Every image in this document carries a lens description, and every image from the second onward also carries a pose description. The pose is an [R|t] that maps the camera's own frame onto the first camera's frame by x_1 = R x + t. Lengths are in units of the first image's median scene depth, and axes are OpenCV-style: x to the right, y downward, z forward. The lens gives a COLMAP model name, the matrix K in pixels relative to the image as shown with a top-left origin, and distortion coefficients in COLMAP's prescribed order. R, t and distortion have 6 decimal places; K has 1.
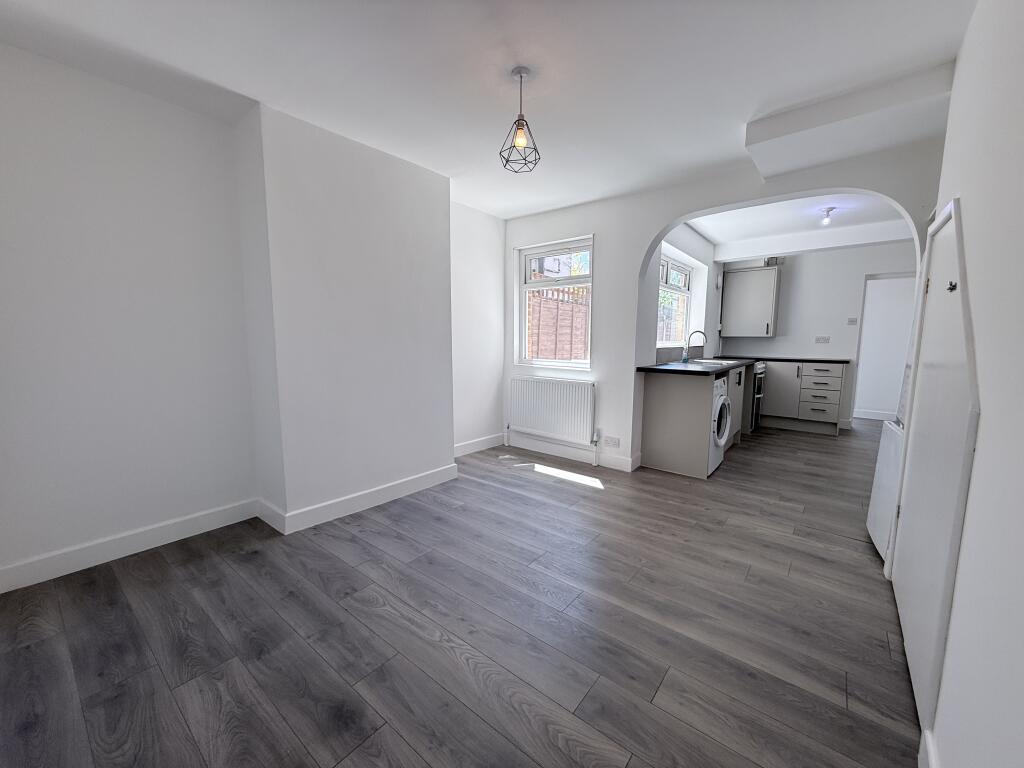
lens RADIAL K [[407.5, 0, 511.4], [0, 407.5, 382.5], [0, 0, 1]] dist [0.001805, 0.000385]
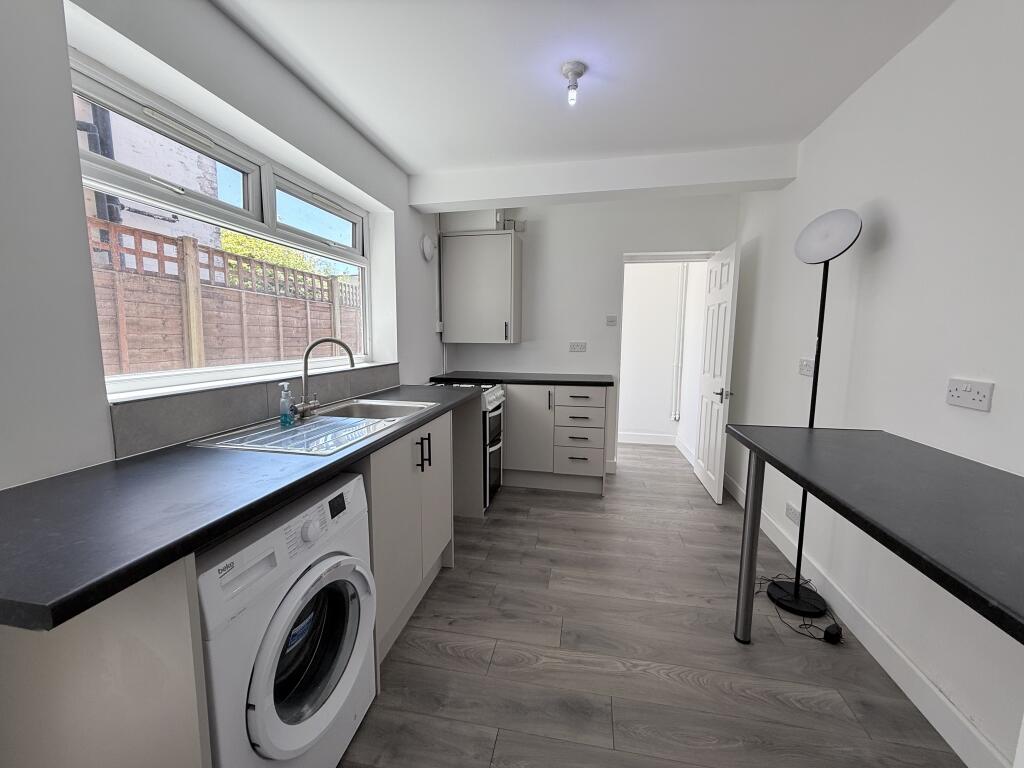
lens RADIAL K [[407.5, 0, 513.8], [0, 407.5, 381.2], [0, 0, 1]] dist [0.001805, 0.000385]
pose [[0.880019, -0.053713, 0.471891, 0.517851], [0.051643, 0.998515, 0.017348, -0.098994], [-0.472122, 0.009103, 0.881486, 0.679546]]
